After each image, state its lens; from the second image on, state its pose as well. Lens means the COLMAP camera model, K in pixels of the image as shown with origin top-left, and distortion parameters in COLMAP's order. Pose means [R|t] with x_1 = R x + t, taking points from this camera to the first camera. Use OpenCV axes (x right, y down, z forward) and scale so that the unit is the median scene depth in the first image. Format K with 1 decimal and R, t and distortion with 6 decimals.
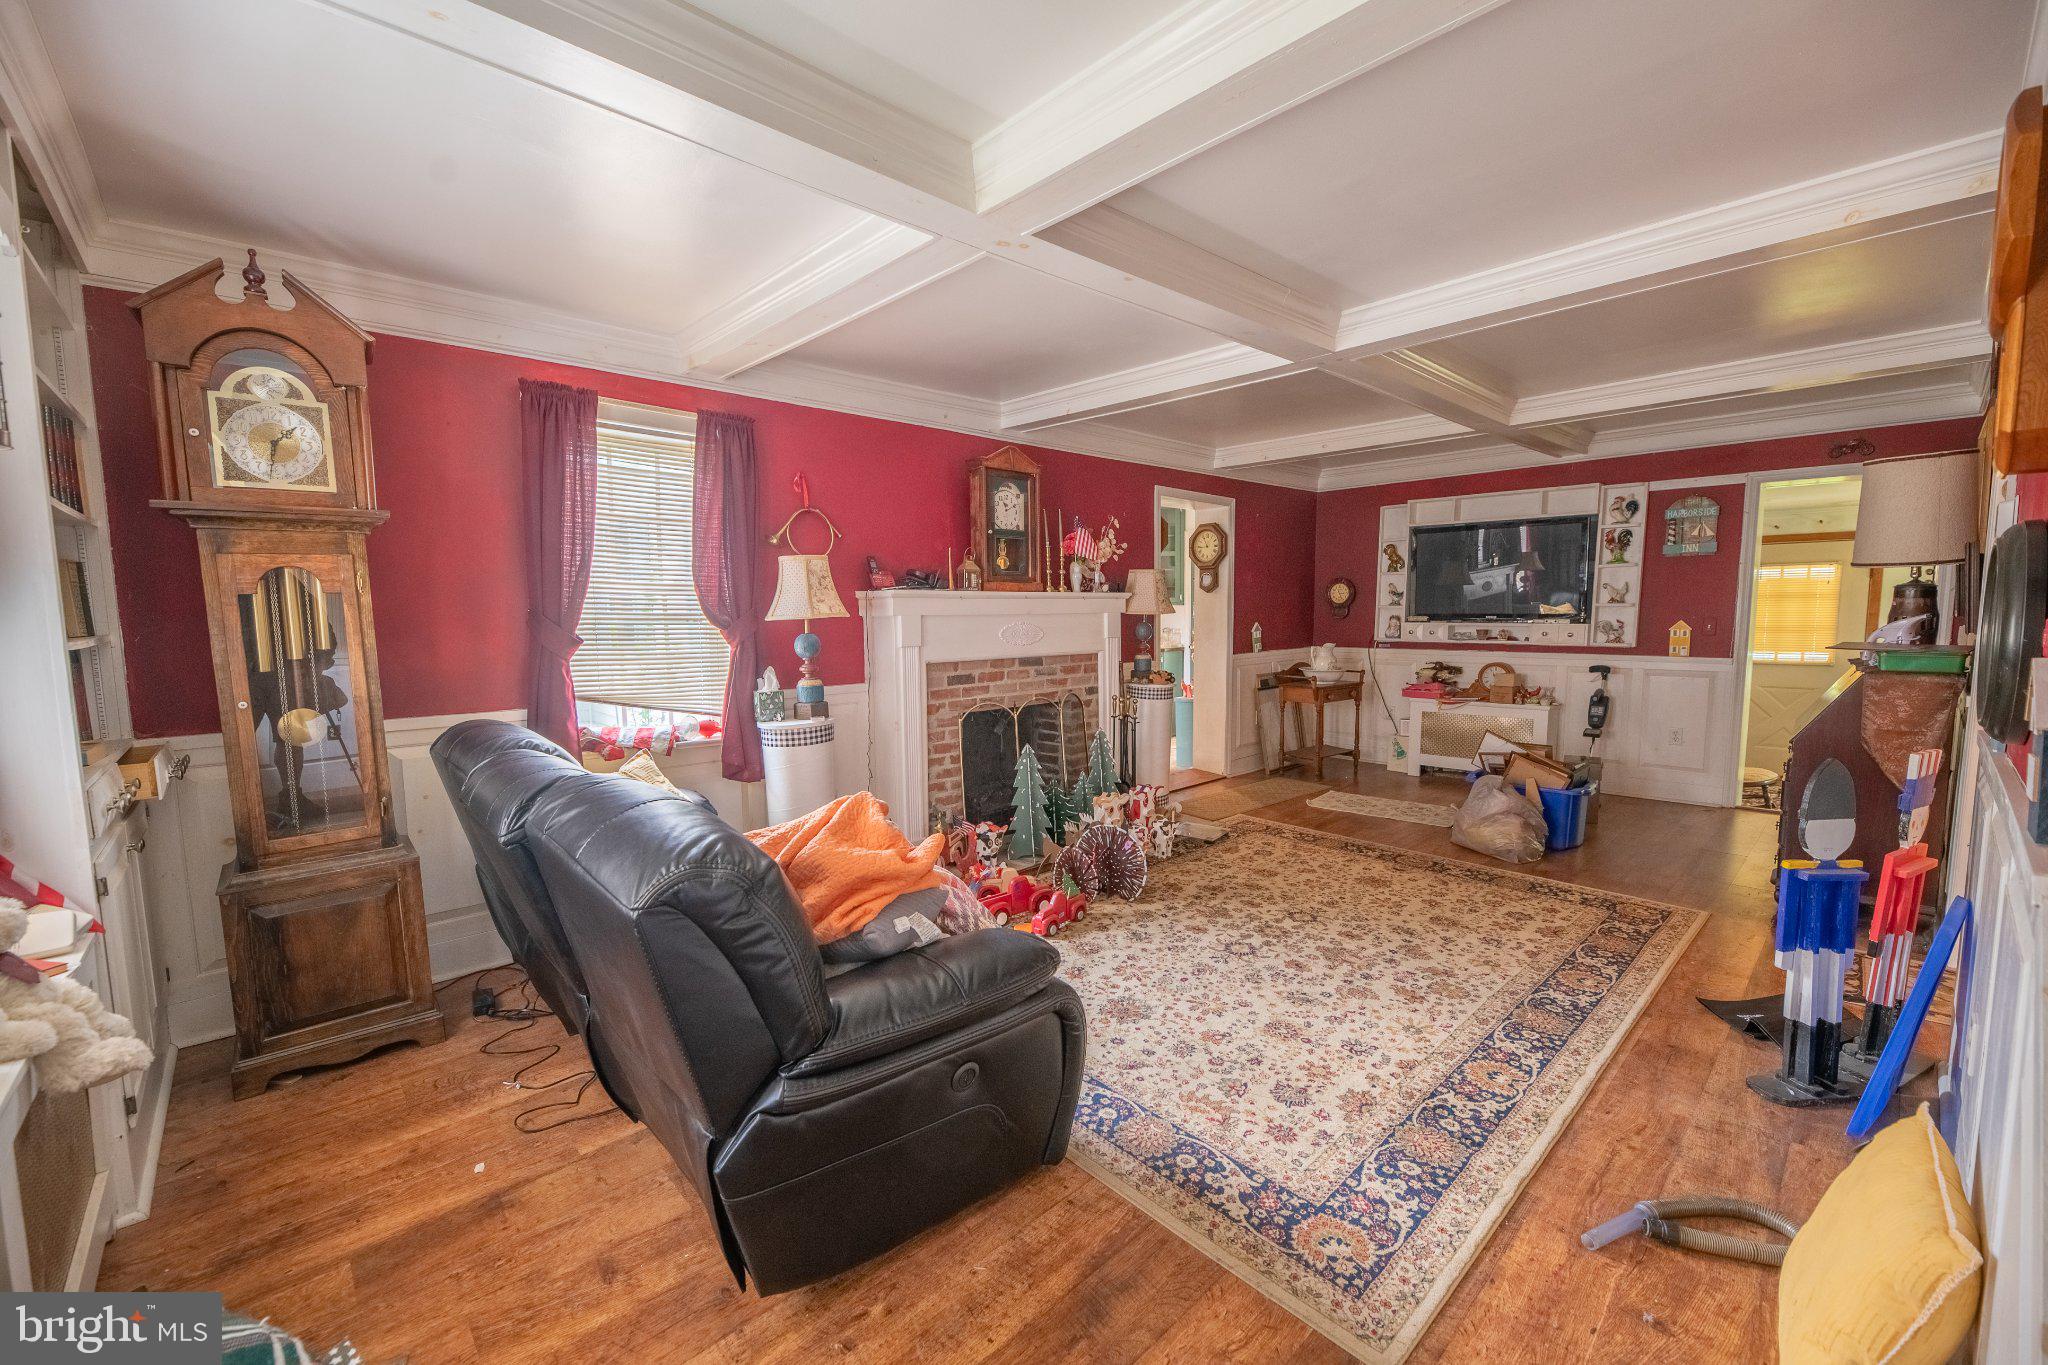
lens RADIAL K [[826.1, 0, 1027.4], [0, 826.1, 691.2], [0, 0, 1]] dist [0.001682, -0.006745]
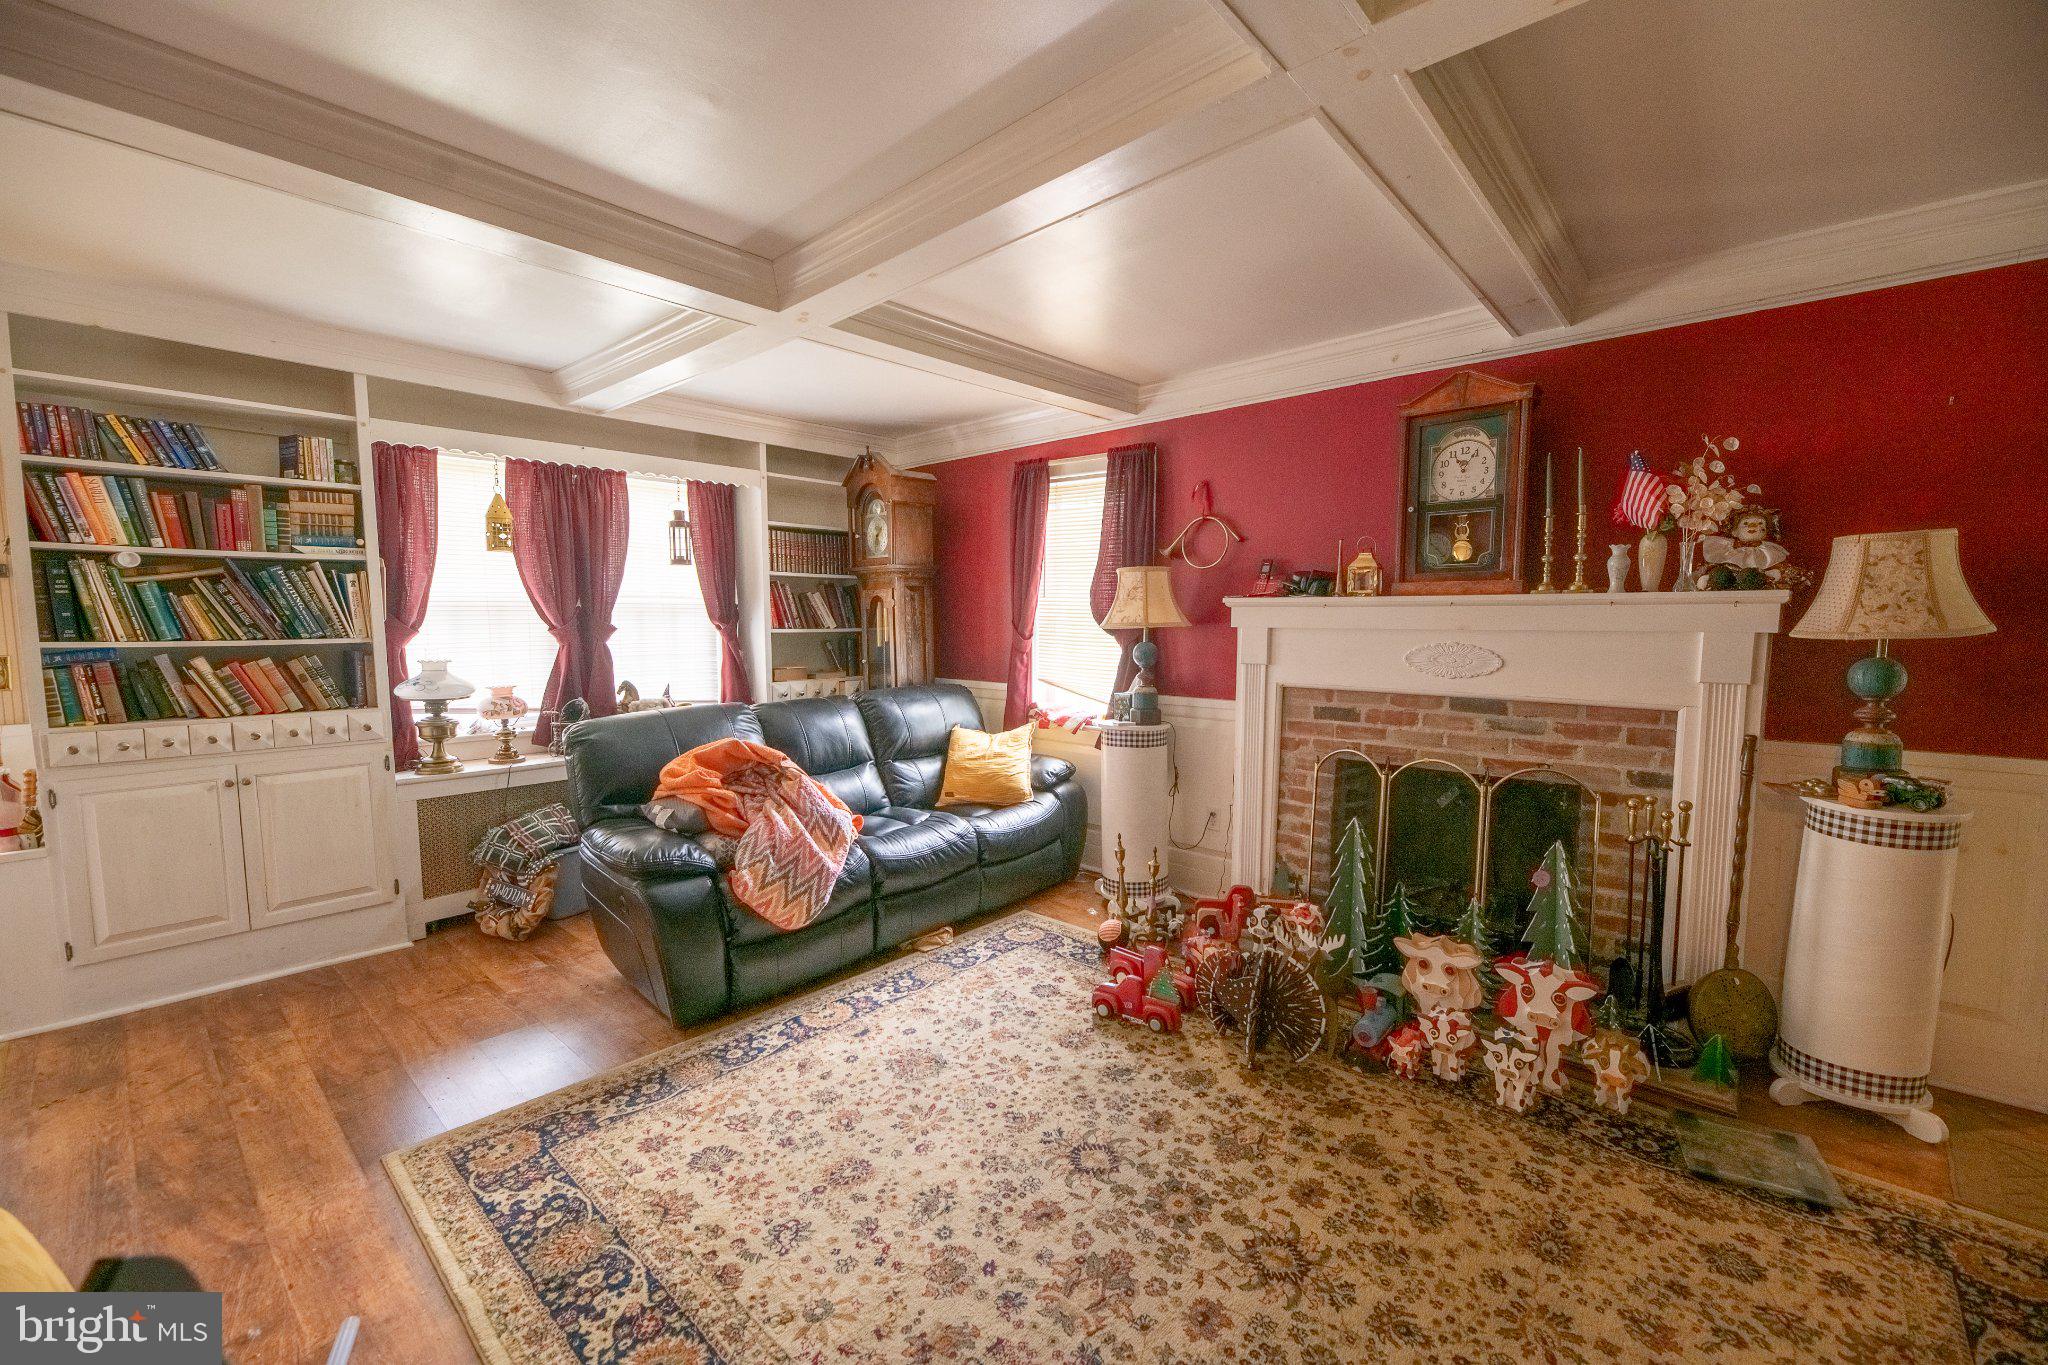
lens RADIAL K [[823.8, 0, 1028.4], [0, 823.8, 691.6], [0, 0, 1]] dist [0.002583, -0.004740]
pose [[0.092988, 0.100353, -0.990597, 0.761233], [-0.099772, 0.990839, 0.091012, -0.089005], [0.990656, 0.090370, 0.102149, 0.764271]]
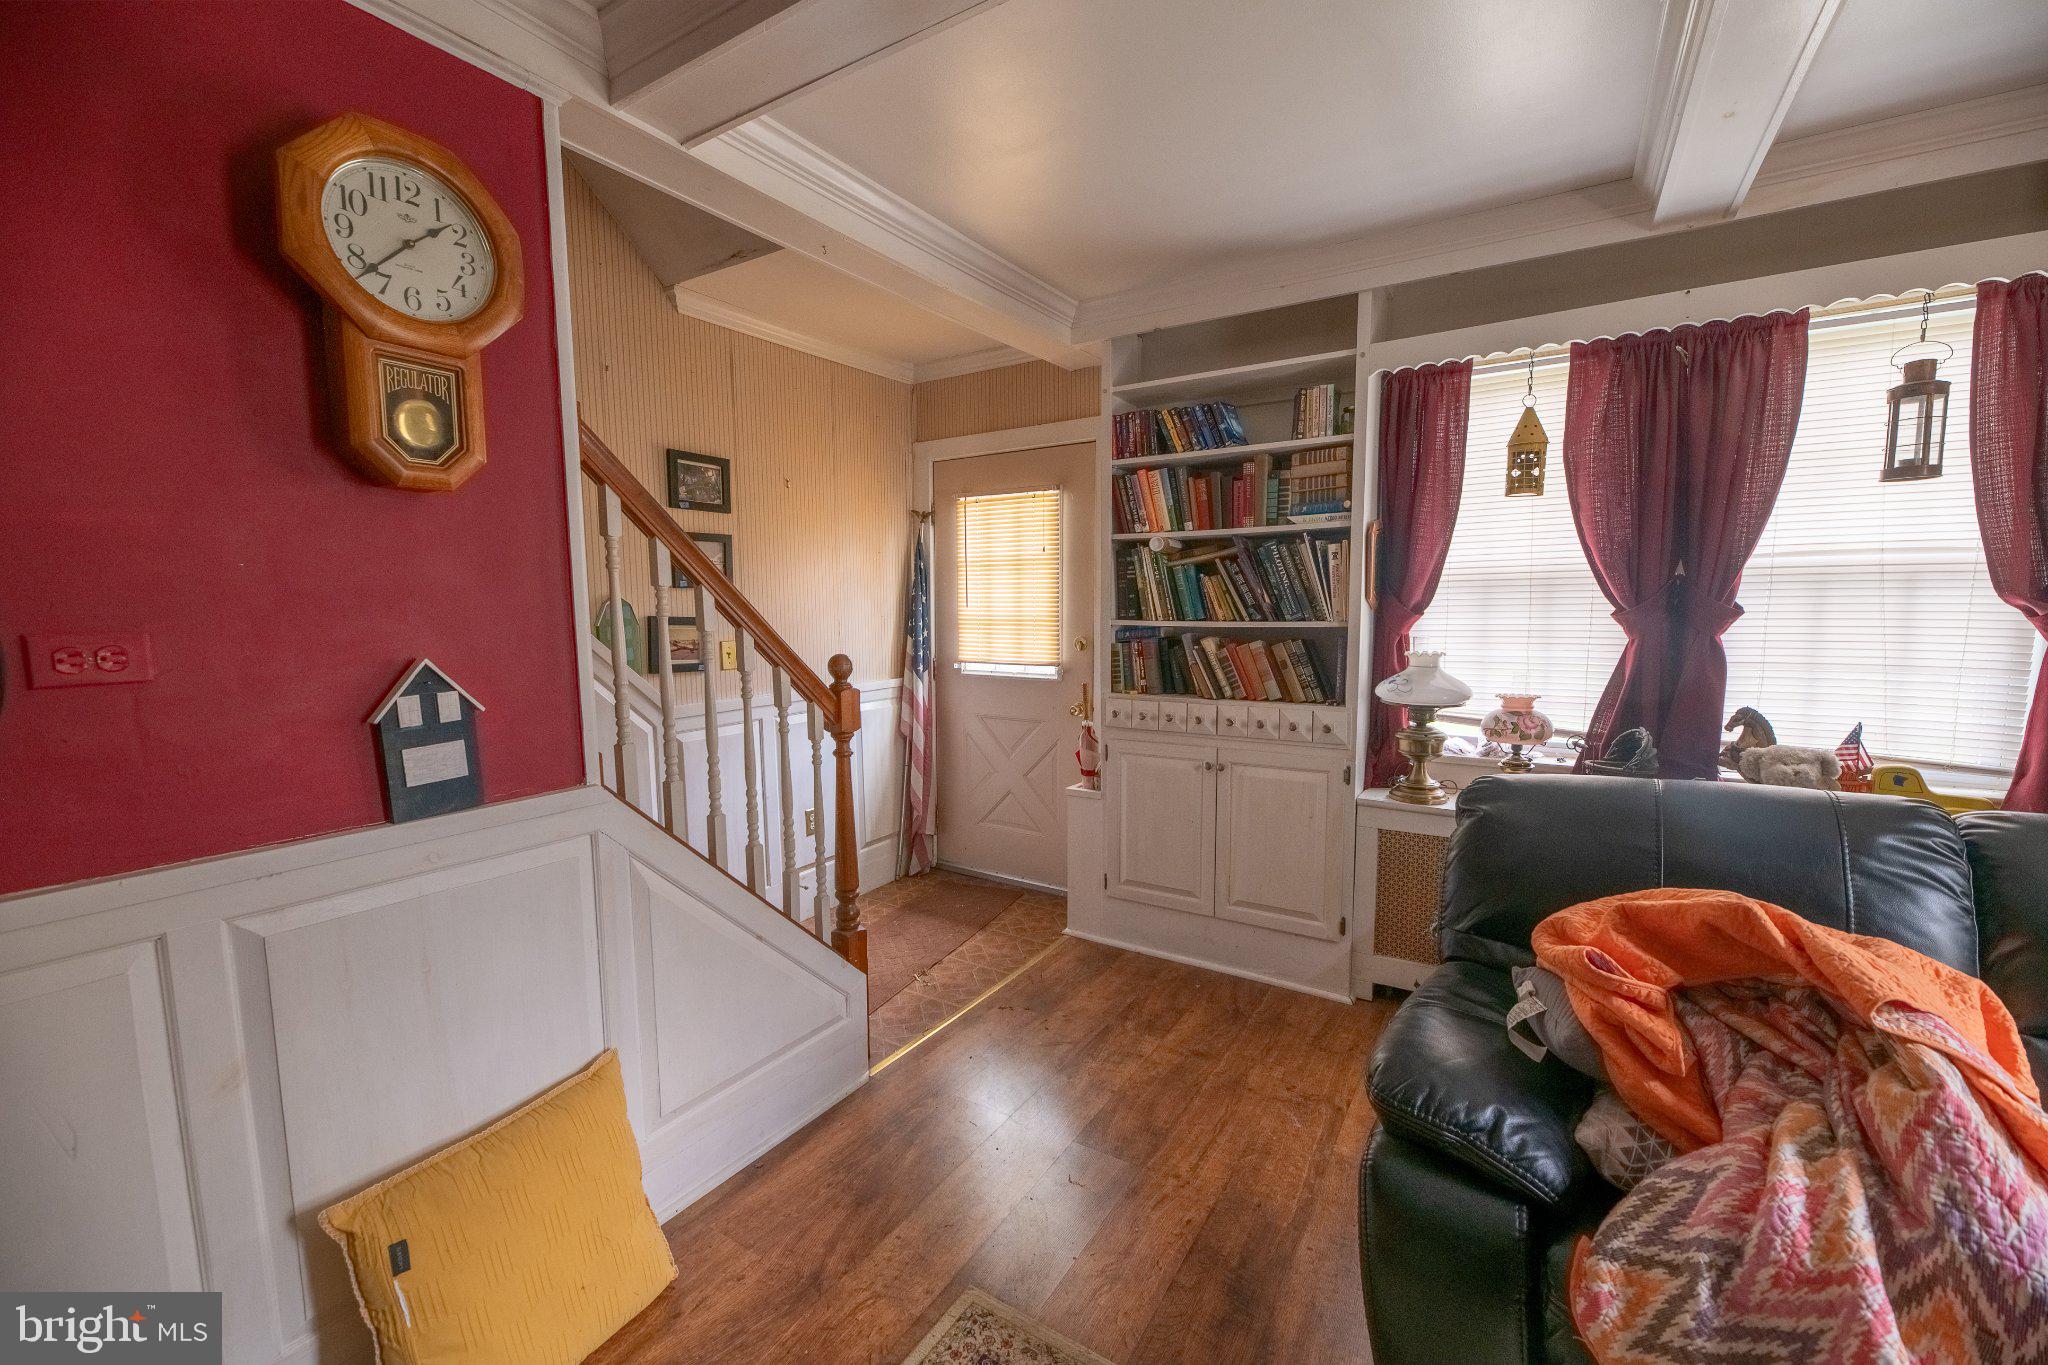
lens RADIAL K [[823.8, 0, 1028.4], [0, 823.8, 691.6], [0, 0, 1]] dist [0.002583, -0.004740]
pose [[-0.966213, 0.044870, -0.253811, 0.246763], [-0.007163, 0.979676, 0.200459, -0.077292], [0.257647, 0.195504, -0.946254, 0.775436]]
